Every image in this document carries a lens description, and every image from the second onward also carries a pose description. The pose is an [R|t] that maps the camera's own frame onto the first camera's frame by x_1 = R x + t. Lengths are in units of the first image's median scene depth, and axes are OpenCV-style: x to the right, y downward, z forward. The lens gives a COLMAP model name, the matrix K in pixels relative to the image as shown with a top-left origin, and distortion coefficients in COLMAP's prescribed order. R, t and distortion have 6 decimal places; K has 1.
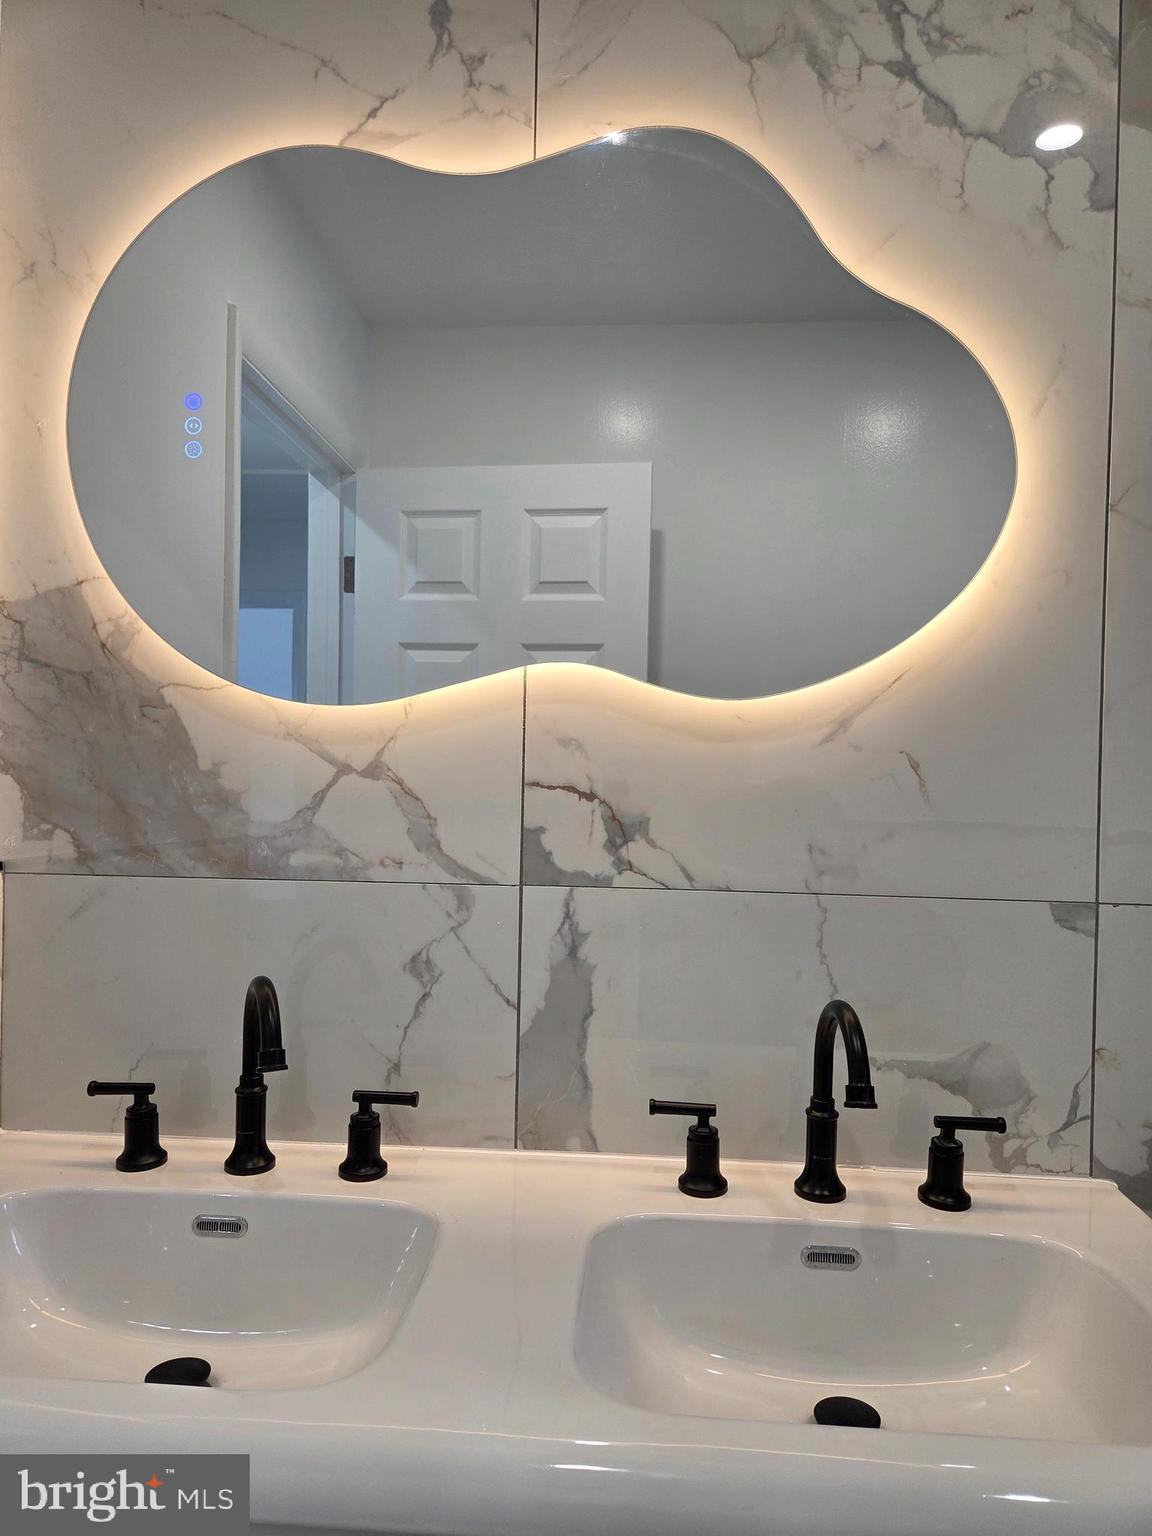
lens RADIAL K [[1050.4, 0, 578.3], [0, 1050.4, 784.7], [0, 0, 1]] dist [0.097141, -0.082836]
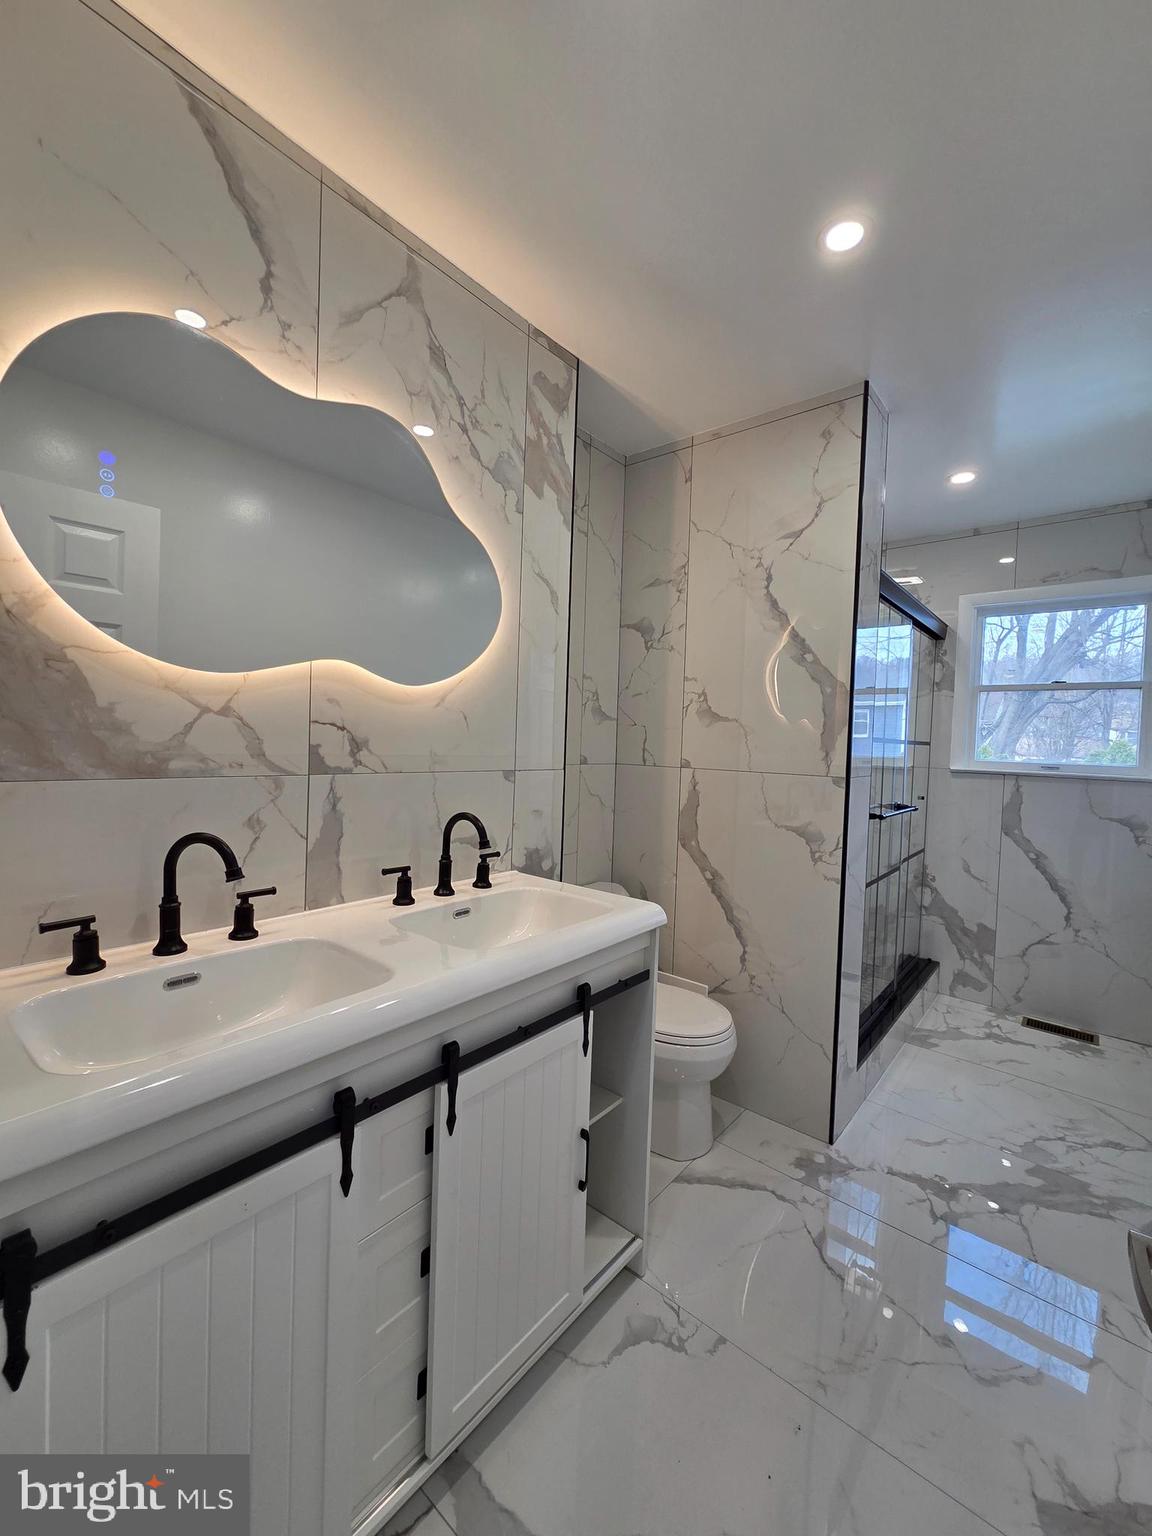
lens RADIAL K [[625.5, 0, 576.0], [0, 625.5, 768.0], [0, 0, 1]] dist [-0.000902, -0.000384]
pose [[0.584802, -0.036266, 0.810365, -0.689842], [-0.016316, 0.998272, 0.056450, 0.011474], [-0.811012, -0.046234, 0.583199, -0.053088]]
